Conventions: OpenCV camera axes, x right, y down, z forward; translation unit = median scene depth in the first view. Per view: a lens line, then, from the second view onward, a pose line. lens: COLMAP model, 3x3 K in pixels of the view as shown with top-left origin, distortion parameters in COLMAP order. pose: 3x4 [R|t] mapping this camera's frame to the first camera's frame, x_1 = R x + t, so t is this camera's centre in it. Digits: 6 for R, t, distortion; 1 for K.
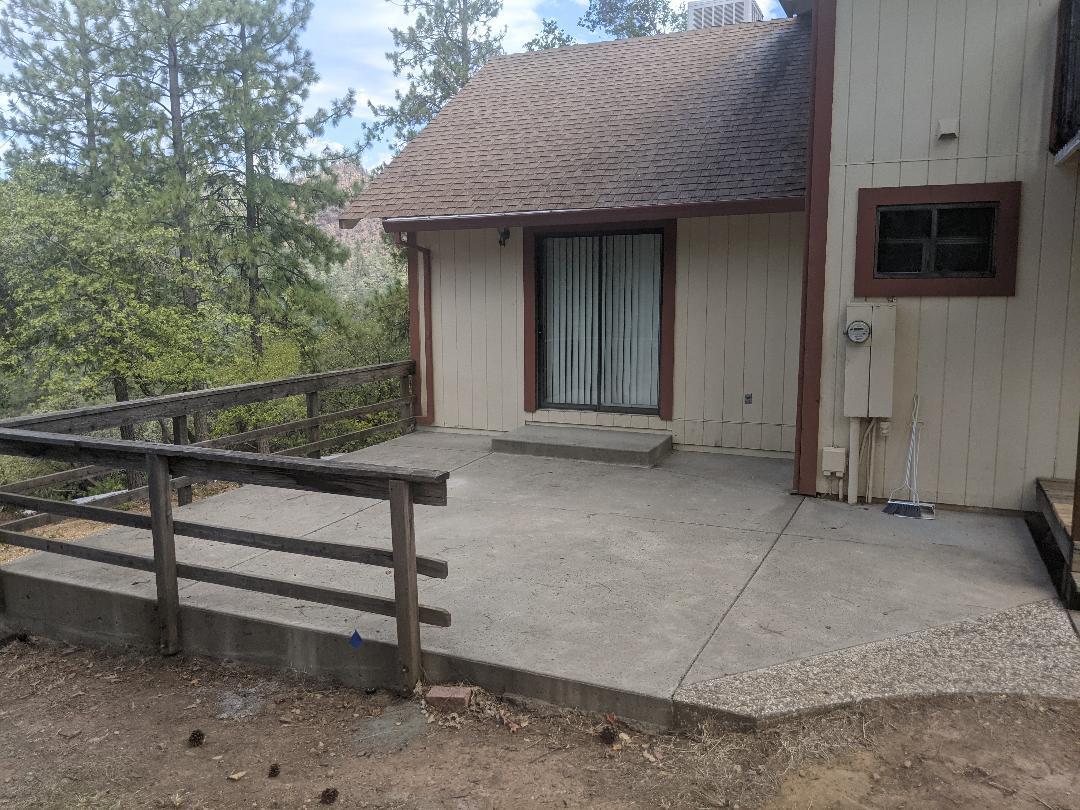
lens RADIAL K [[866.4, 0, 533.9], [0, 866.4, 413.0], [0, 0, 1]] dist [0.038875, -0.073929]
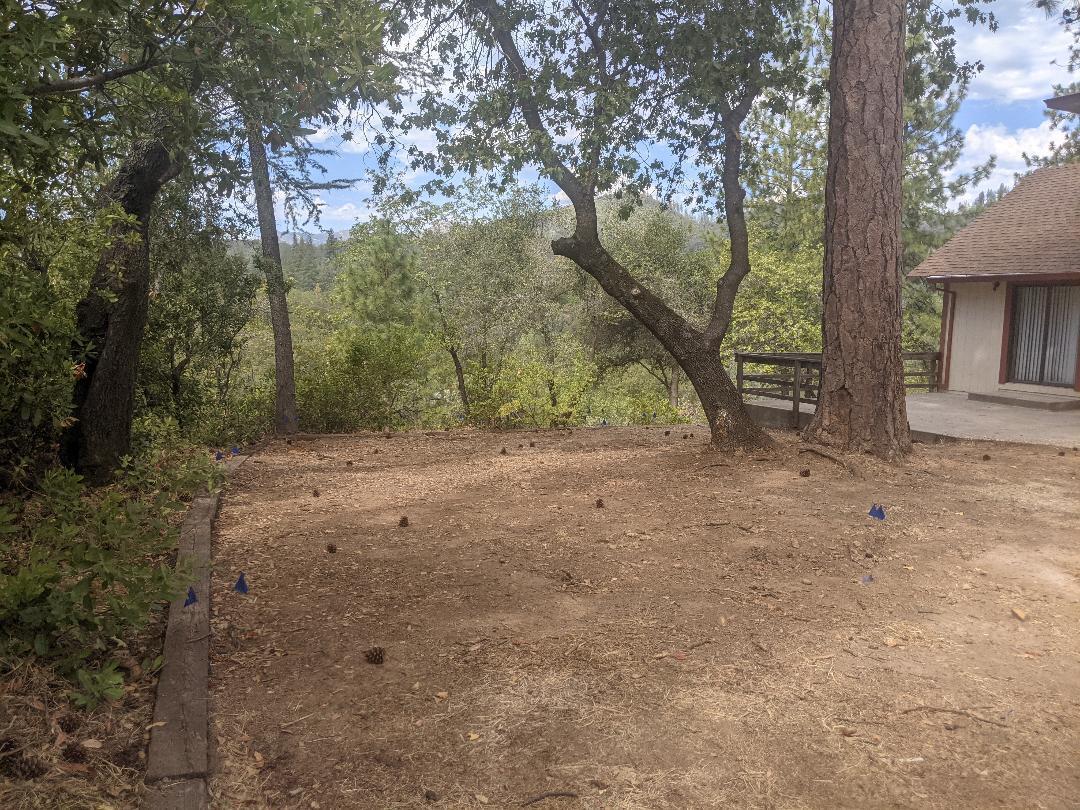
lens RADIAL K [[866.4, 0, 539.3], [0, 866.4, 410.0], [0, 0, 1]] dist [0.038875, -0.073929]
pose [[0.747699, 0.097883, -0.656784, 0.166631], [-0.121074, 0.992592, 0.010096, 0.053587], [0.652907, 0.071971, 0.754011, -0.345577]]
